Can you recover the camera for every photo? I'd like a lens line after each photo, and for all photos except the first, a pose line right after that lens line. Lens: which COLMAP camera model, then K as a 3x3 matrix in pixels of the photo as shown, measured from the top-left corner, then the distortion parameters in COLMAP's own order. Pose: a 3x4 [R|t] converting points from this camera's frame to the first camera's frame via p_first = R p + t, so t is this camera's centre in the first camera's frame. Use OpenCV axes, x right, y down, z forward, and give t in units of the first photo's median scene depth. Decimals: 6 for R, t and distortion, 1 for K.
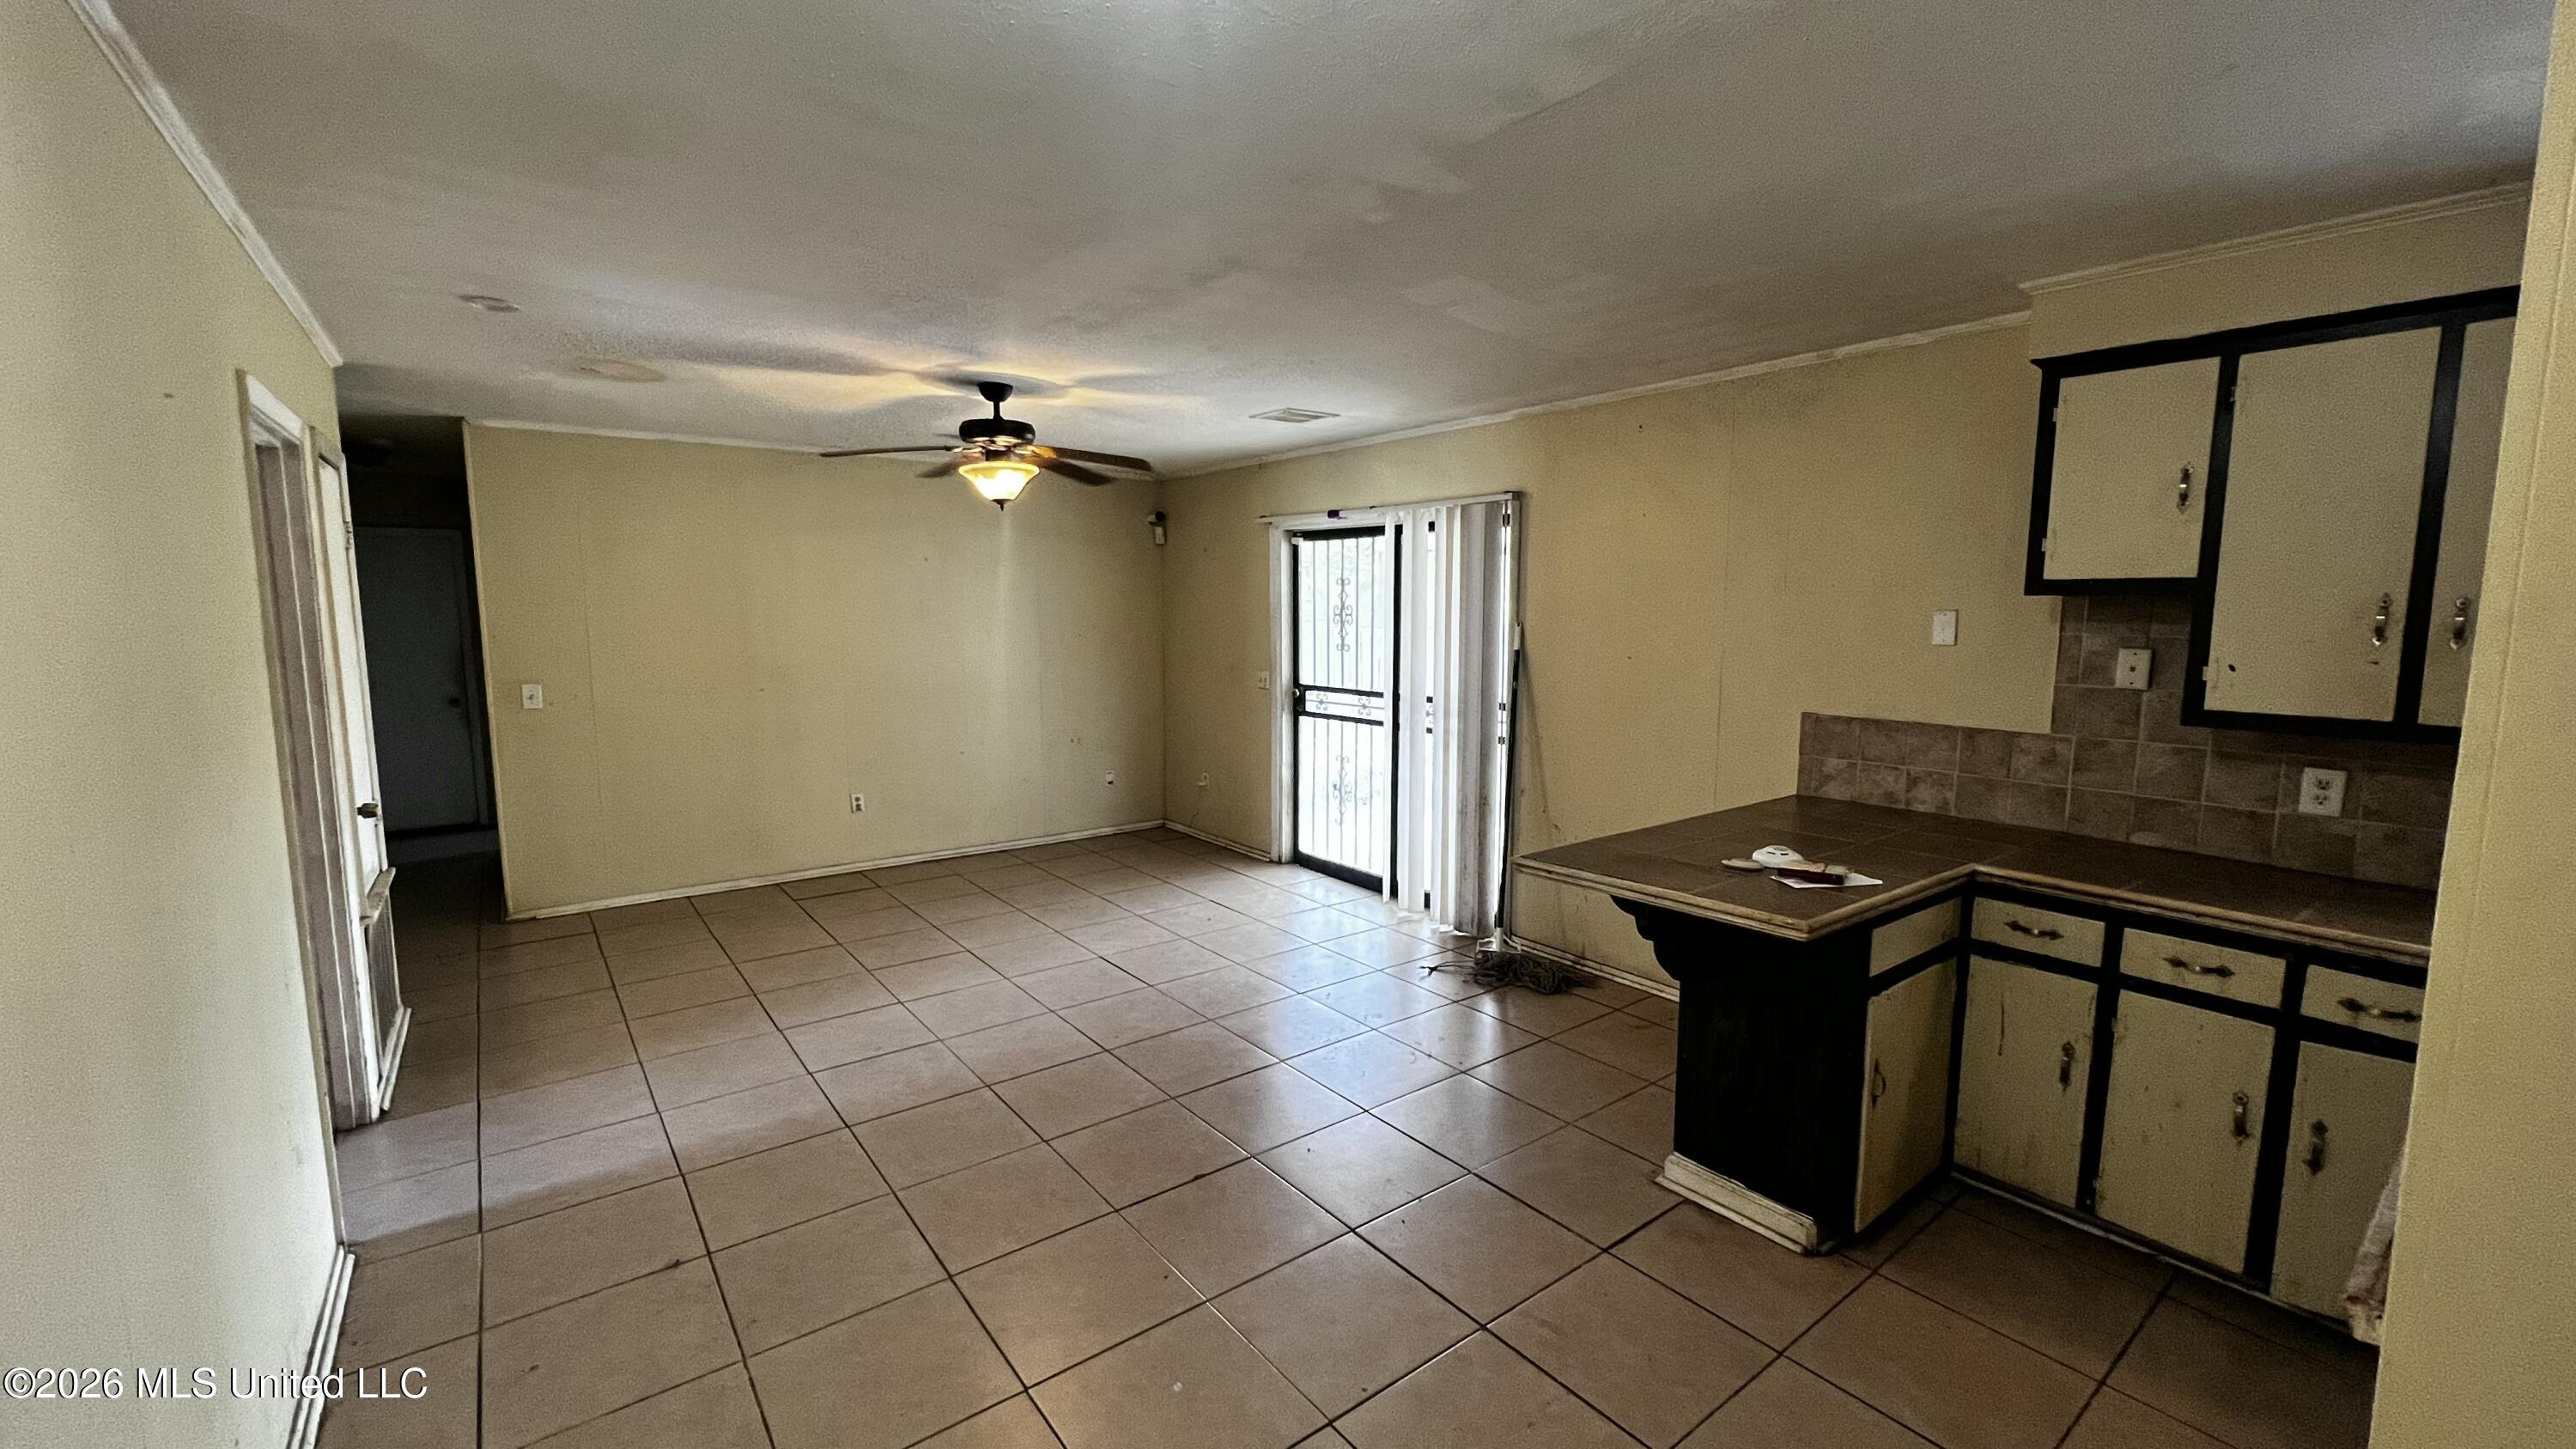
lens RADIAL K [[1036.9, 0, 1291.2], [0, 1036.9, 726.5], [0, 0, 1]] dist [0.003157, 0.000276]
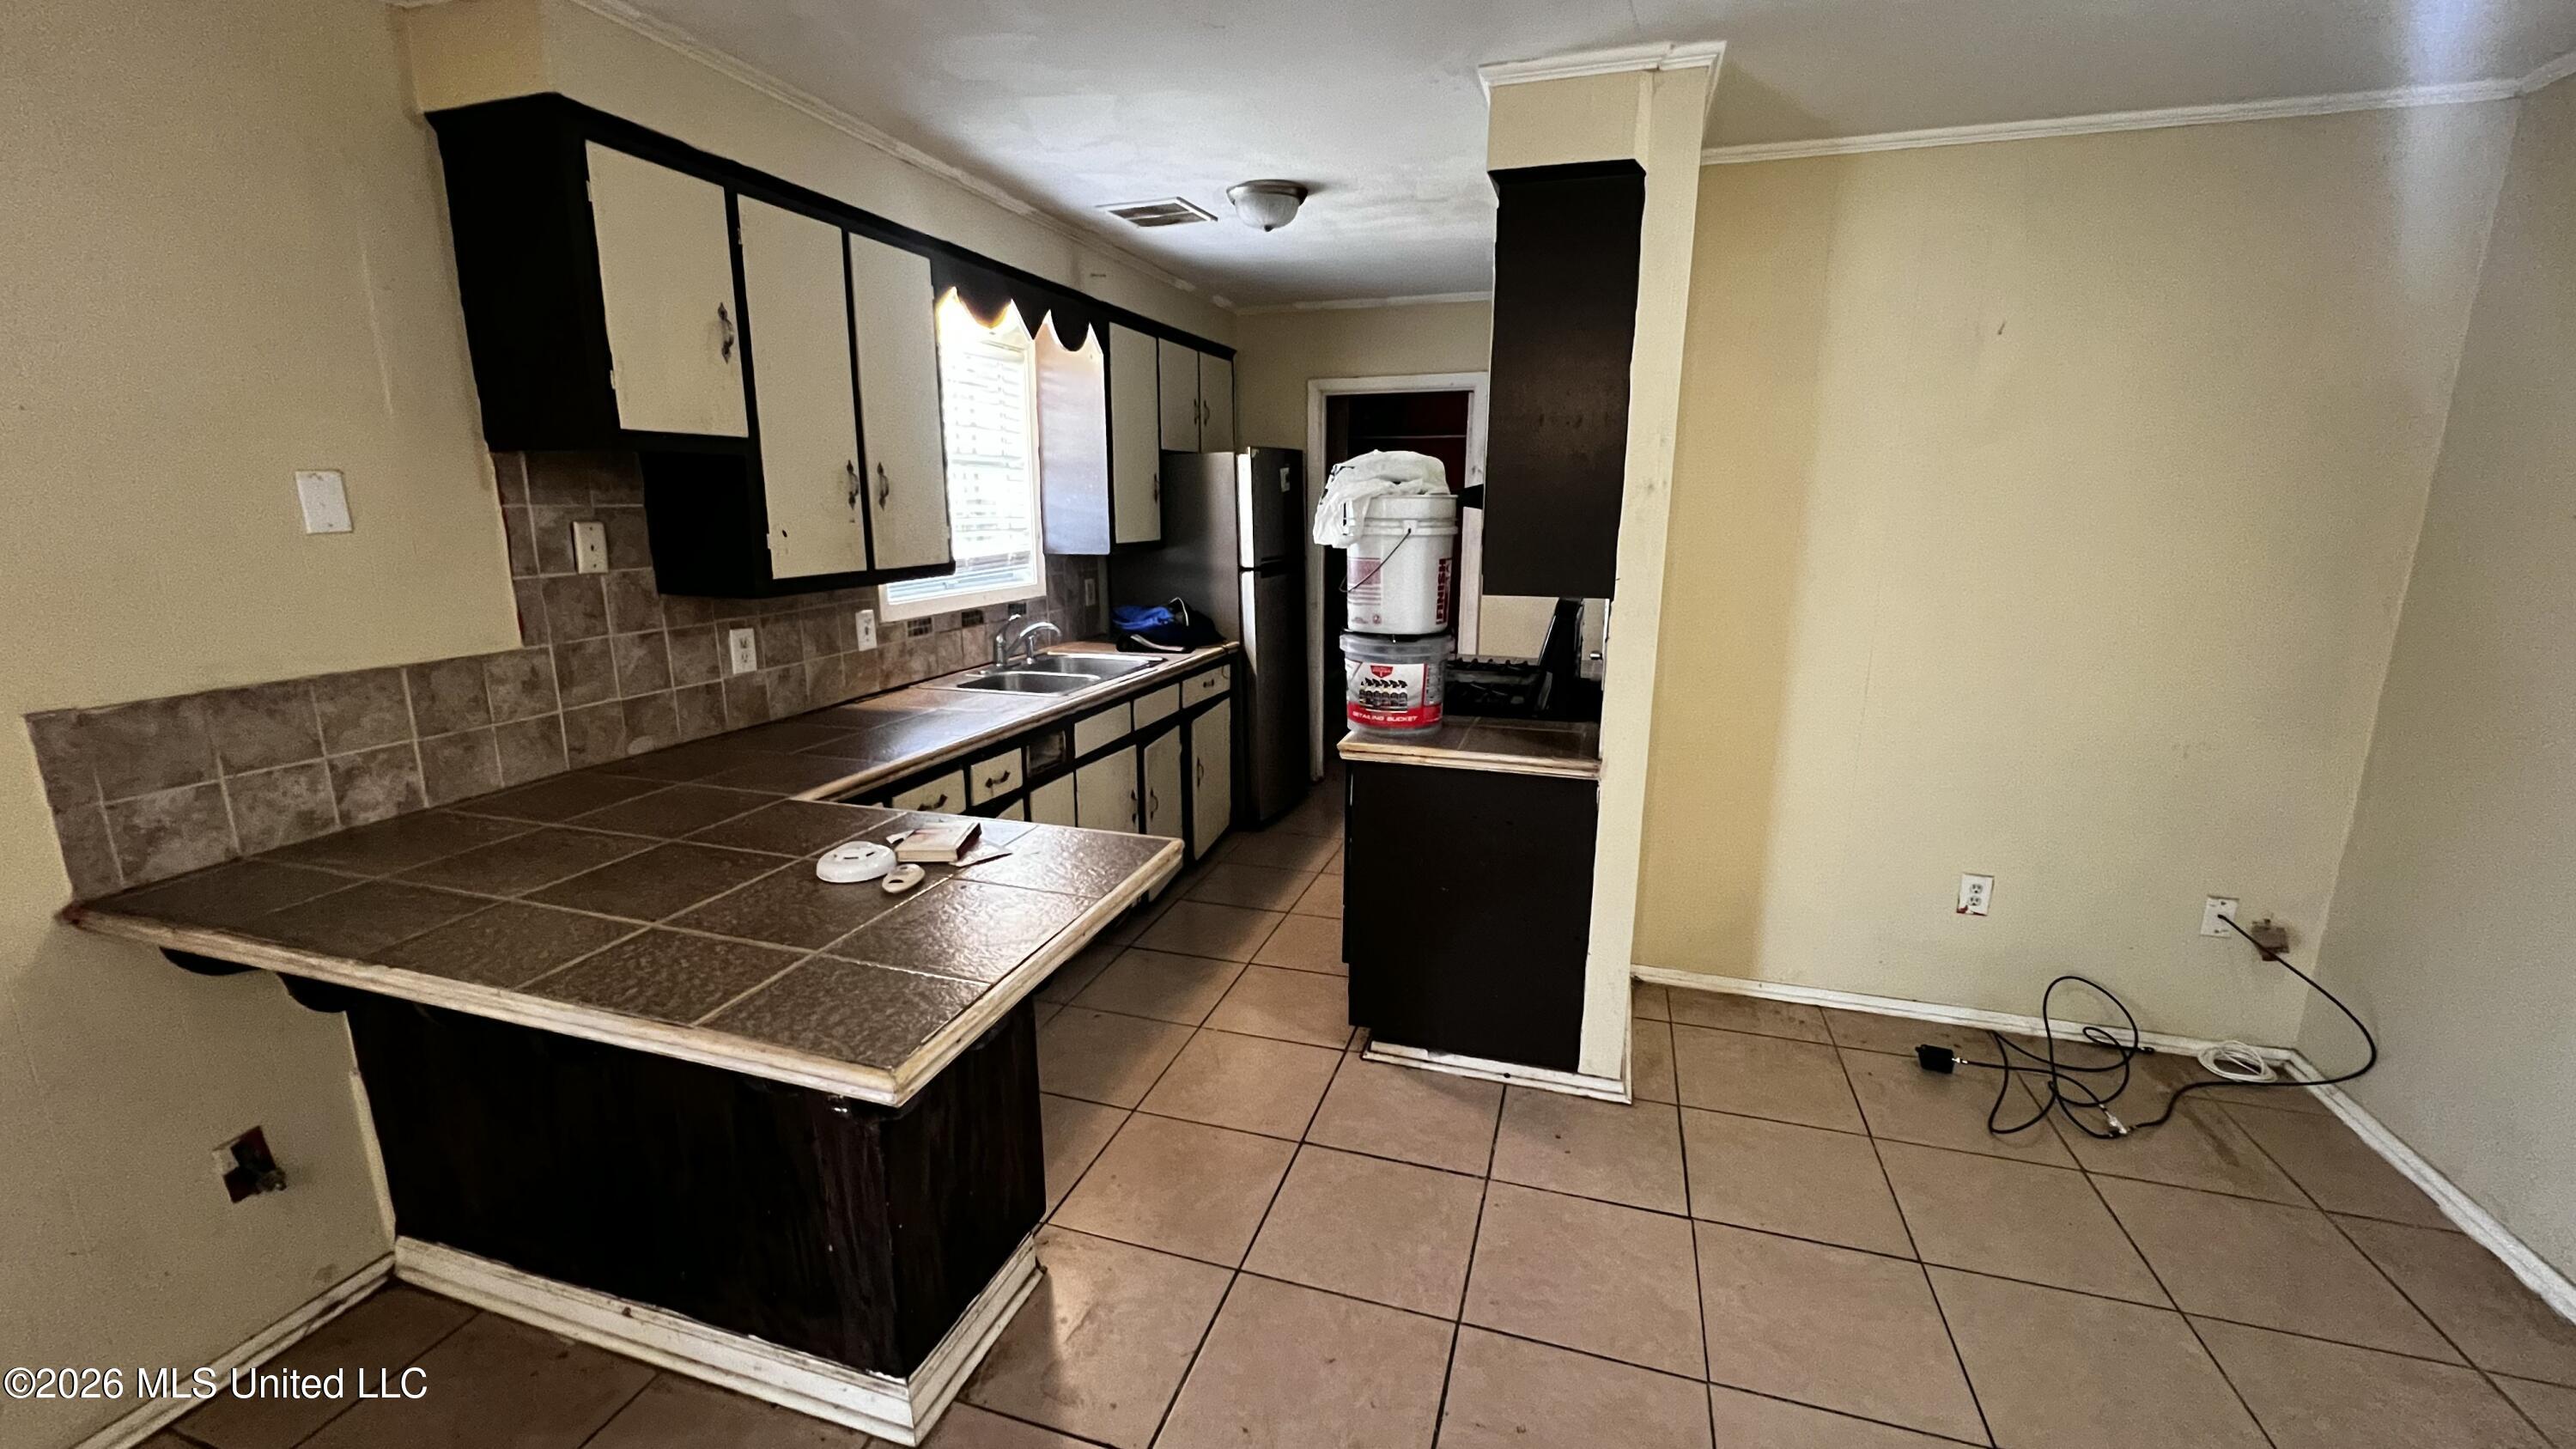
lens RADIAL K [[1036.9, 0, 1274.3], [0, 1036.9, 724.2], [0, 0, 1]] dist [0.003157, 0.000276]
pose [[-0.564945, -0.180916, 0.805051, -0.145915], [0.095255, 0.954844, 0.281424, -0.090700], [-0.819612, 0.235675, -0.522201, 0.913630]]
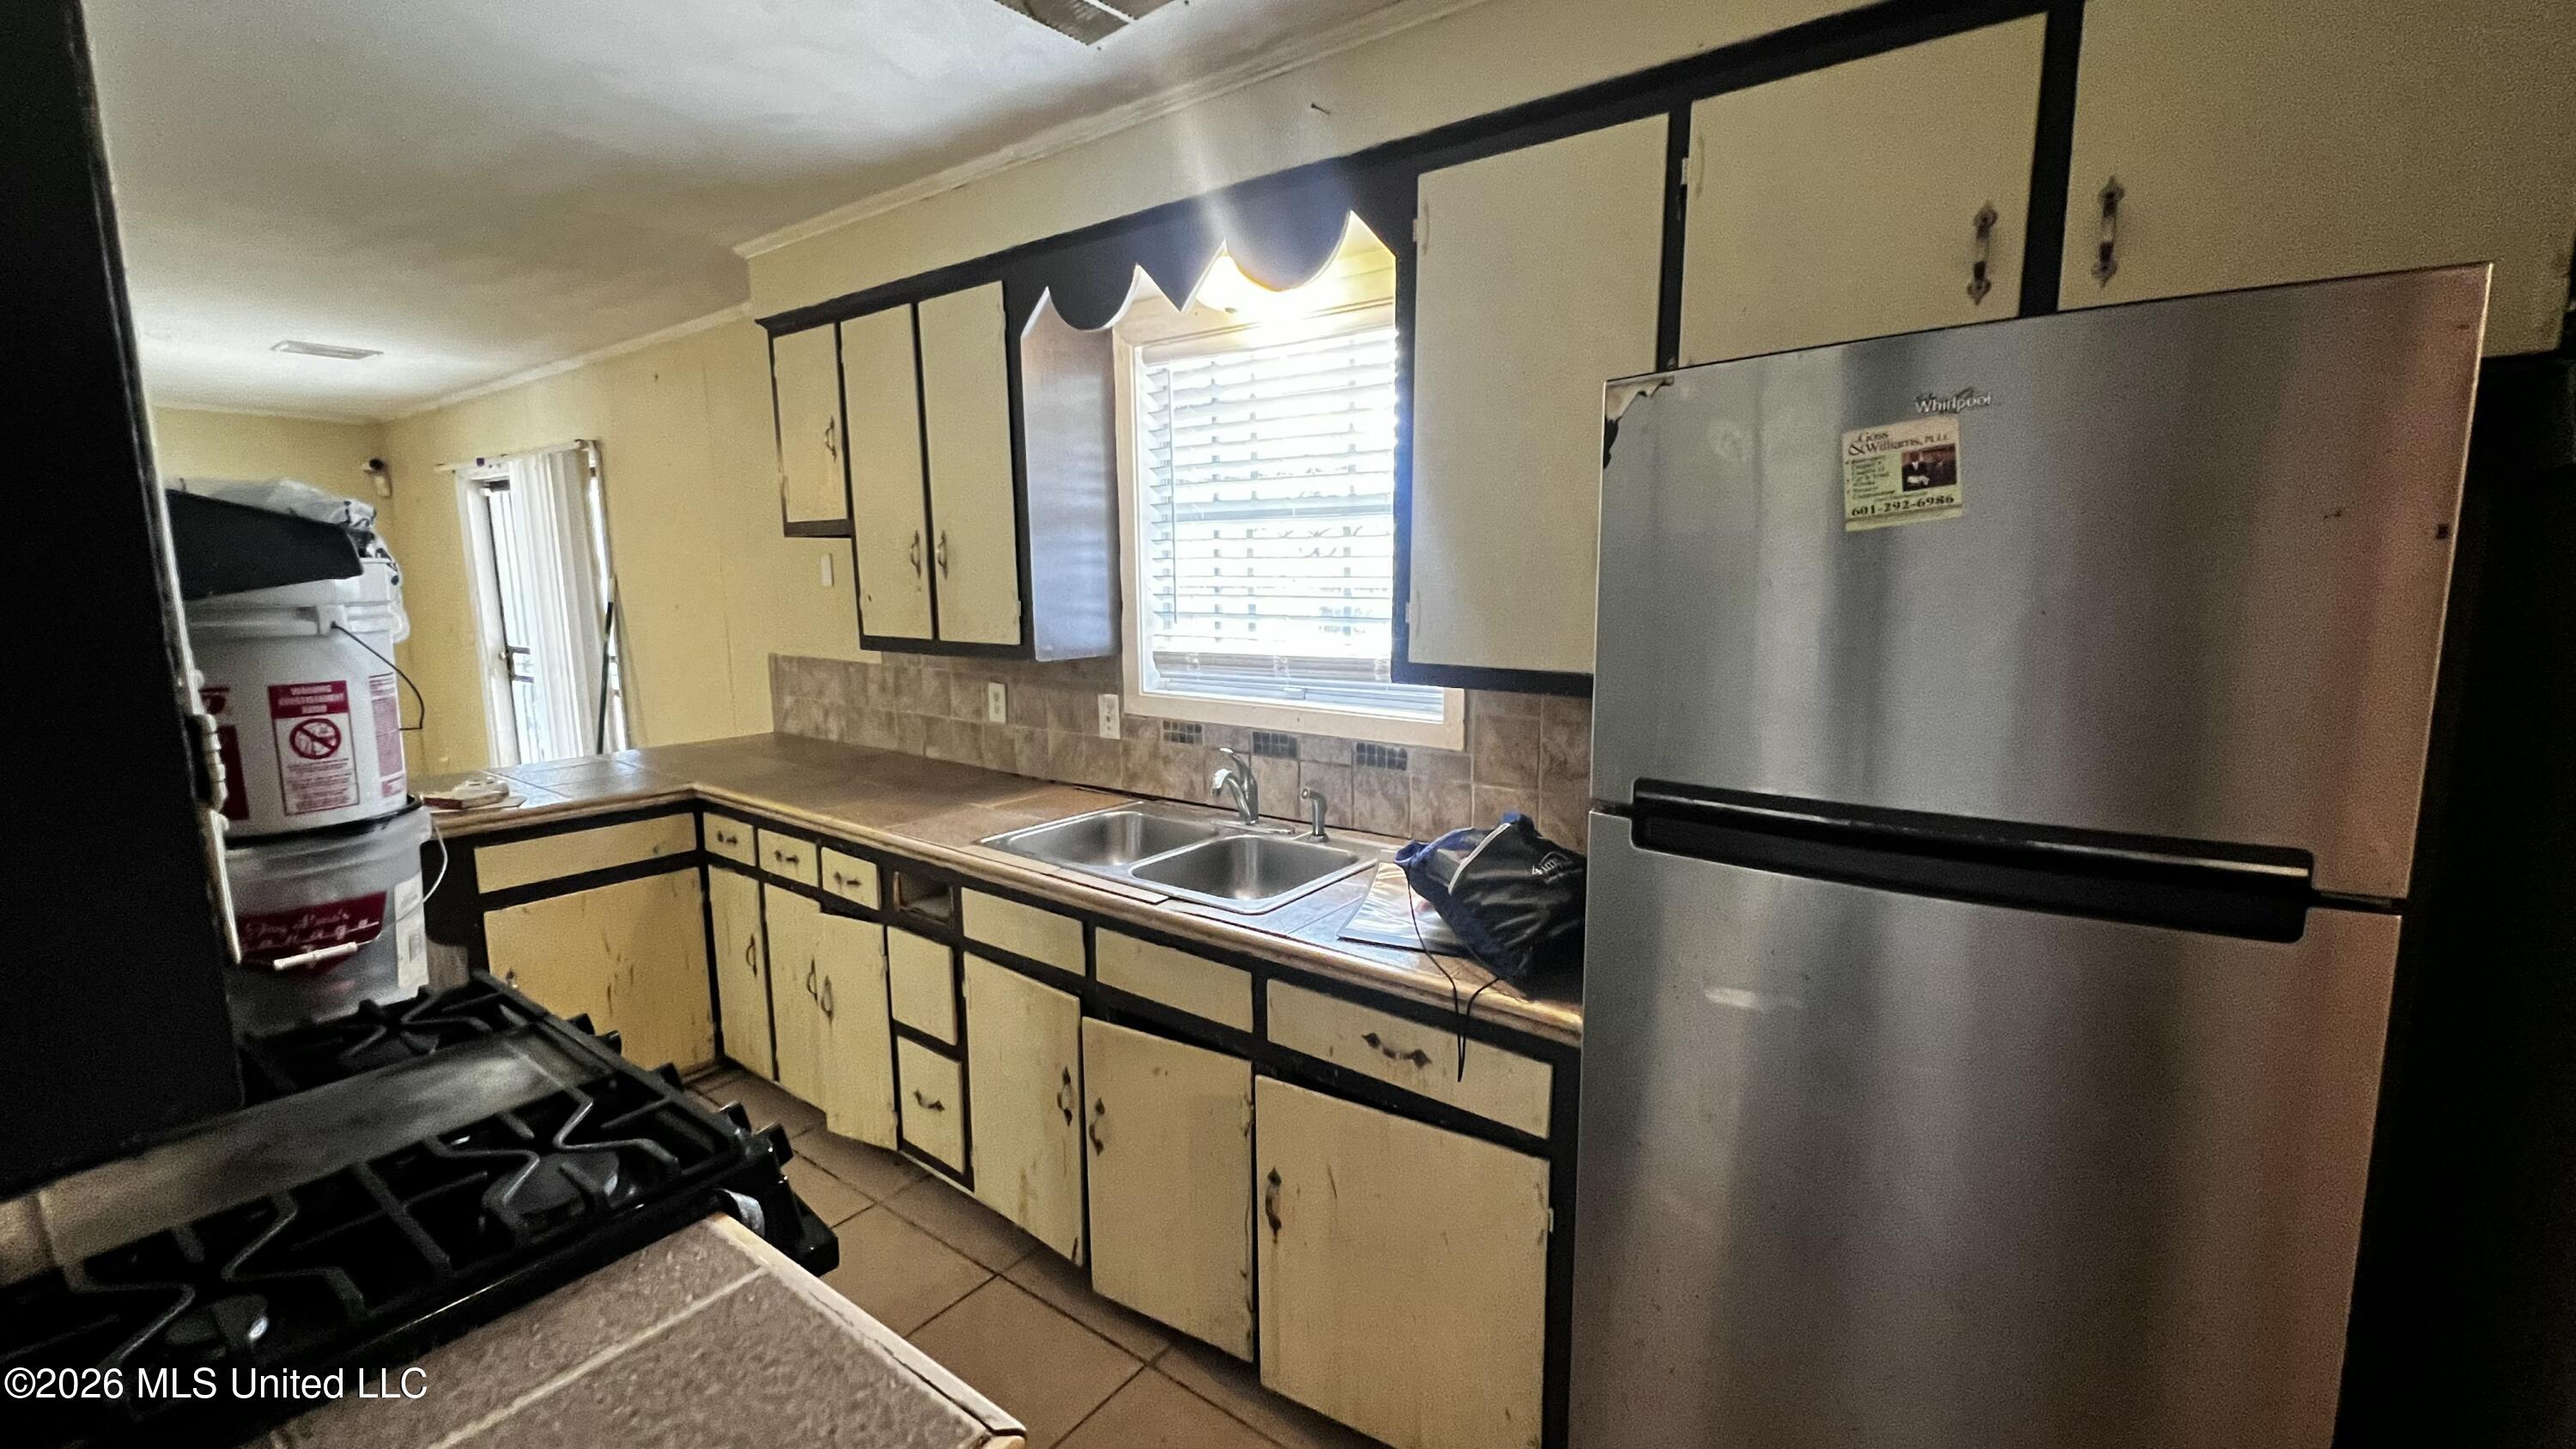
lens RADIAL K [[1036.9, 0, 1277.0], [0, 1036.9, 722.1], [0, 0, 1]] dist [0.003157, 0.000276]
pose [[0.961060, -0.045354, 0.272591, 0.790433], [0.038577, 0.998800, 0.030169, 0.049917], [-0.273632, -0.018479, 0.961657, -0.178536]]
